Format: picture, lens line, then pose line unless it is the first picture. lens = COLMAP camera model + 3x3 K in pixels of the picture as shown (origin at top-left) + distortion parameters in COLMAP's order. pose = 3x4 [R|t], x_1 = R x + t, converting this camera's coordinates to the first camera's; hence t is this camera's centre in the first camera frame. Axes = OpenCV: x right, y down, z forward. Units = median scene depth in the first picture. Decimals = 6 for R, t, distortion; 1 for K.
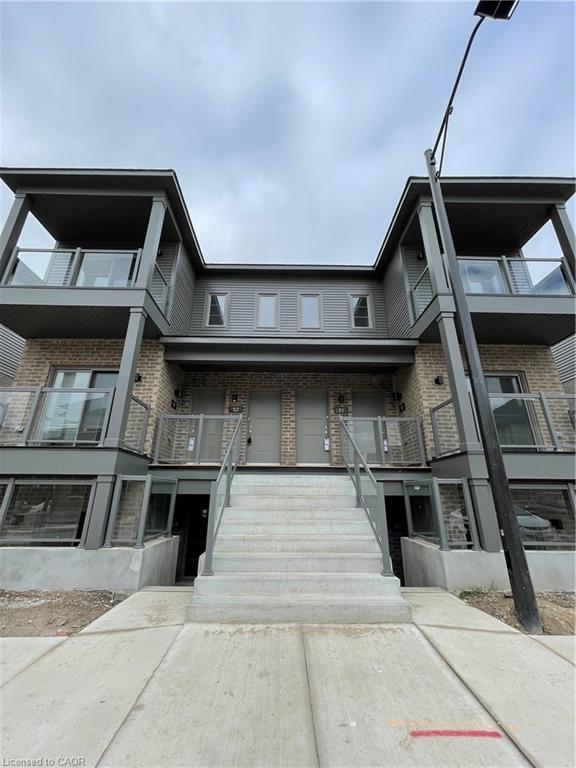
lens RADIAL K [[309.4, 0, 283.9], [0, 309.4, 384.0], [0, 0, 1]] dist [0.007847, 0.000106]
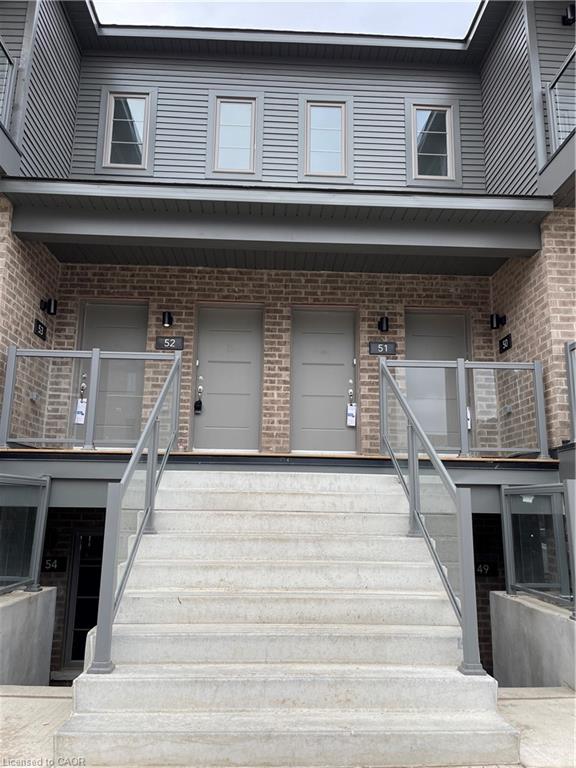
lens RADIAL K [[577.8, 0, 284.7], [0, 577.8, 391.3], [0, 0, 1]] dist [0.043384, -0.001095]
pose [[0.999576, 0.012935, 0.026089, 0.004879], [-0.016572, 0.989379, 0.144408, 0.027239], [-0.023944, -0.144779, 0.989174, 0.086797]]
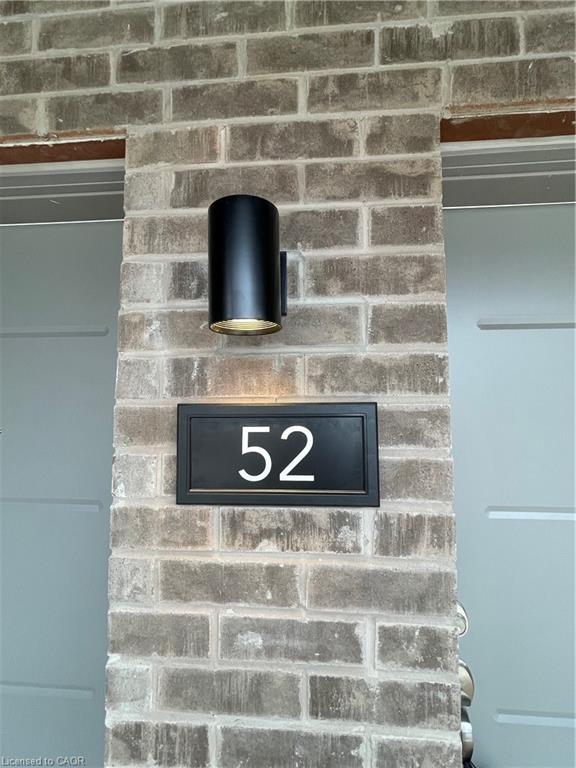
lens RADIAL K [[385.3, 0, 284.9], [0, 385.3, 385.1], [0, 0, 1]] dist [-0.003205, 0.002349]
pose [[0.995298, -0.015708, -0.095575, -0.175316], [0.041005, 0.962305, 0.268864, 0.055987], [0.087749, -0.271519, 0.958425, 1.111189]]
